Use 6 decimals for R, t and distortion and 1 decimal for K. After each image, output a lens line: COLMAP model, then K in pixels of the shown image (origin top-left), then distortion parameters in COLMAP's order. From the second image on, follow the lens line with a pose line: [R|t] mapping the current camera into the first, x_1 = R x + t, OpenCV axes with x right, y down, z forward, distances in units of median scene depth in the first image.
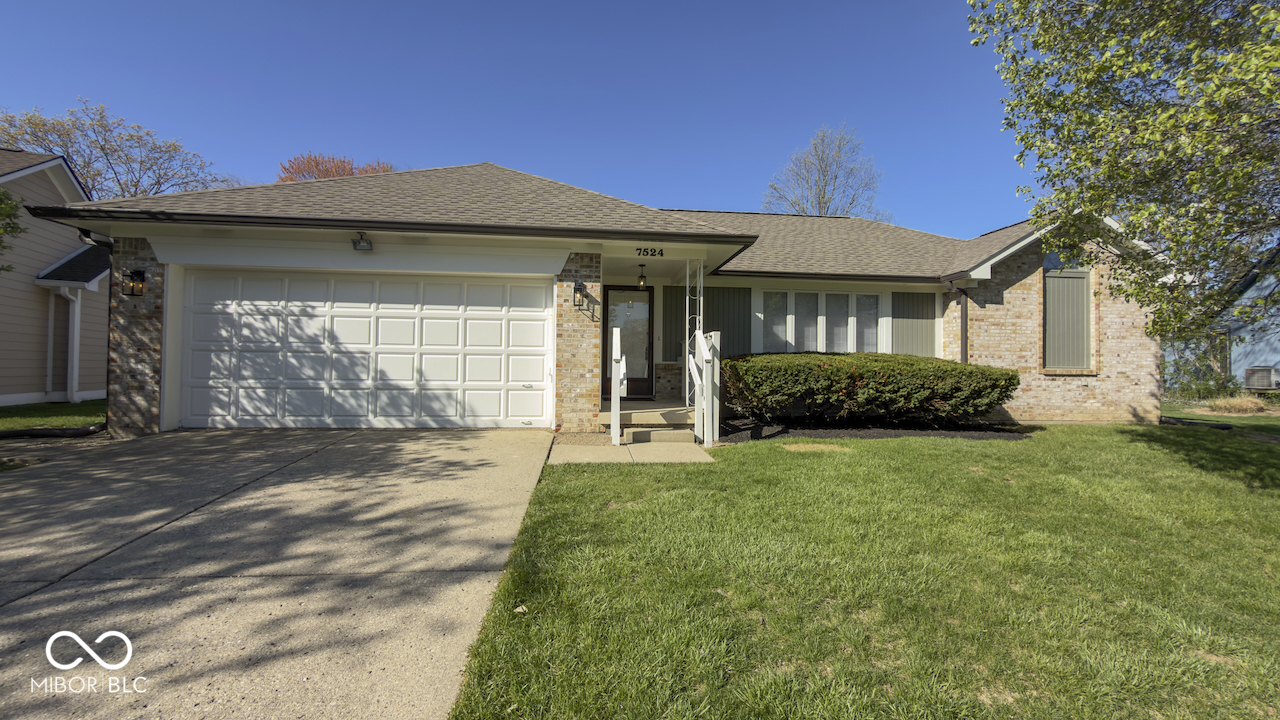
lens RADIAL K [[498.3, 0, 640.0], [0, 498.3, 360.0], [0, 0, 1]] dist [0.000756, 0.000014]
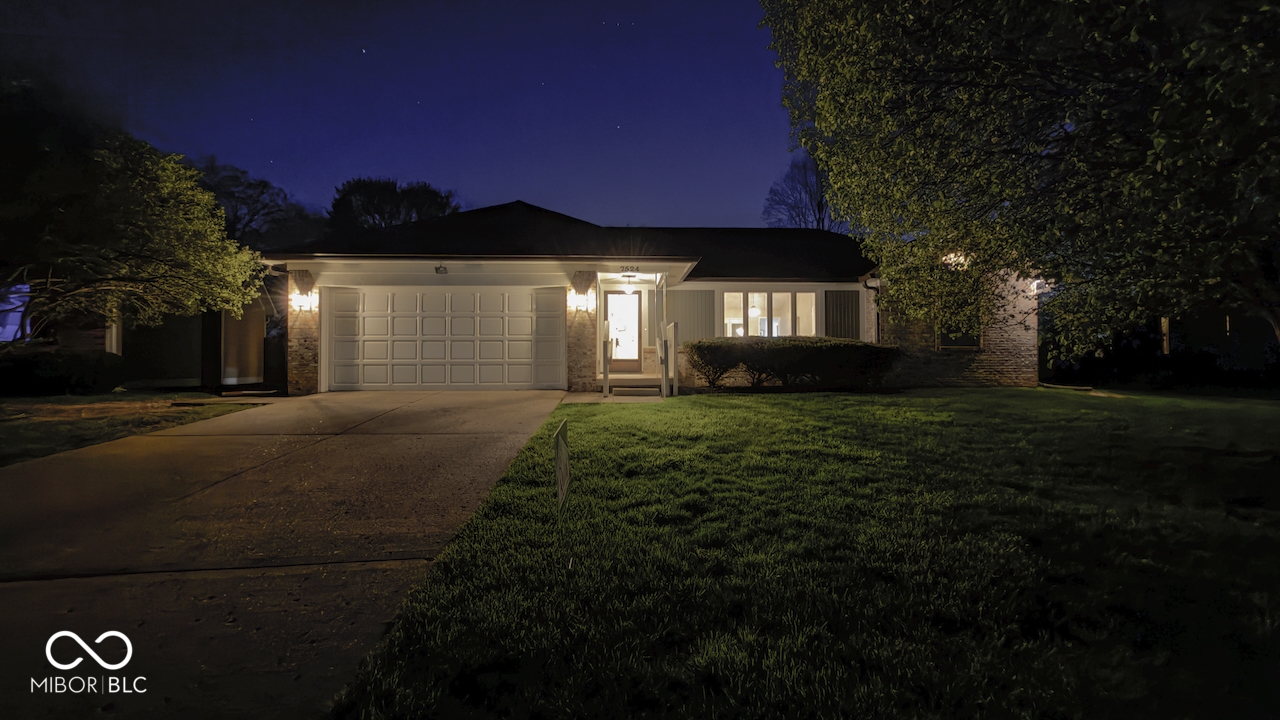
lens RADIAL K [[498.3, 0, 640.0], [0, 498.3, 360.0], [0, 0, 1]] dist [0.000756, 0.000014]
pose [[0.998884, -0.018986, -0.043251, 0.077157], [0.019695, 0.999678, 0.016015, 0.016274], [0.042933, -0.016849, 0.998936, -0.337365]]
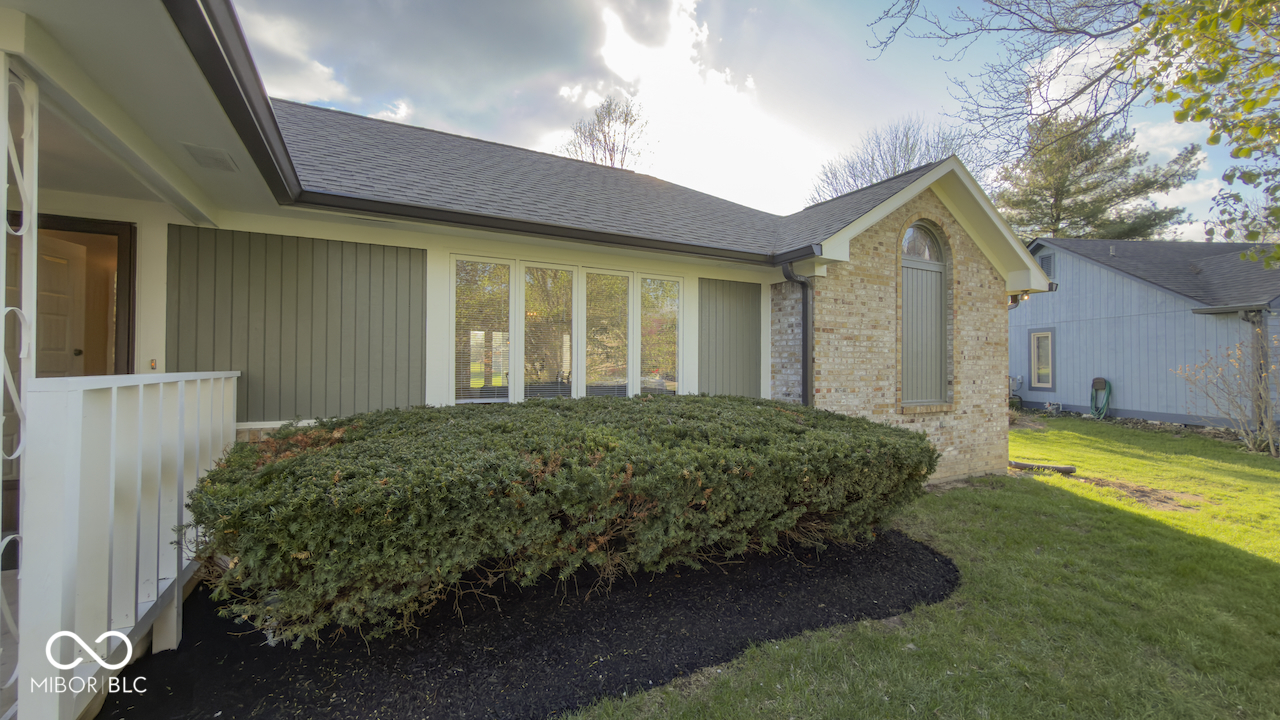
lens RADIAL K [[498.3, 0, 640.0], [0, 498.3, 360.0], [0, 0, 1]] dist [0.000756, 0.000014]
pose [[0.923460, -0.004573, 0.383667, 0.235322], [0.001041, 0.999955, 0.009413, -0.049882], [-0.383693, -0.008293, 0.923424, 0.524636]]
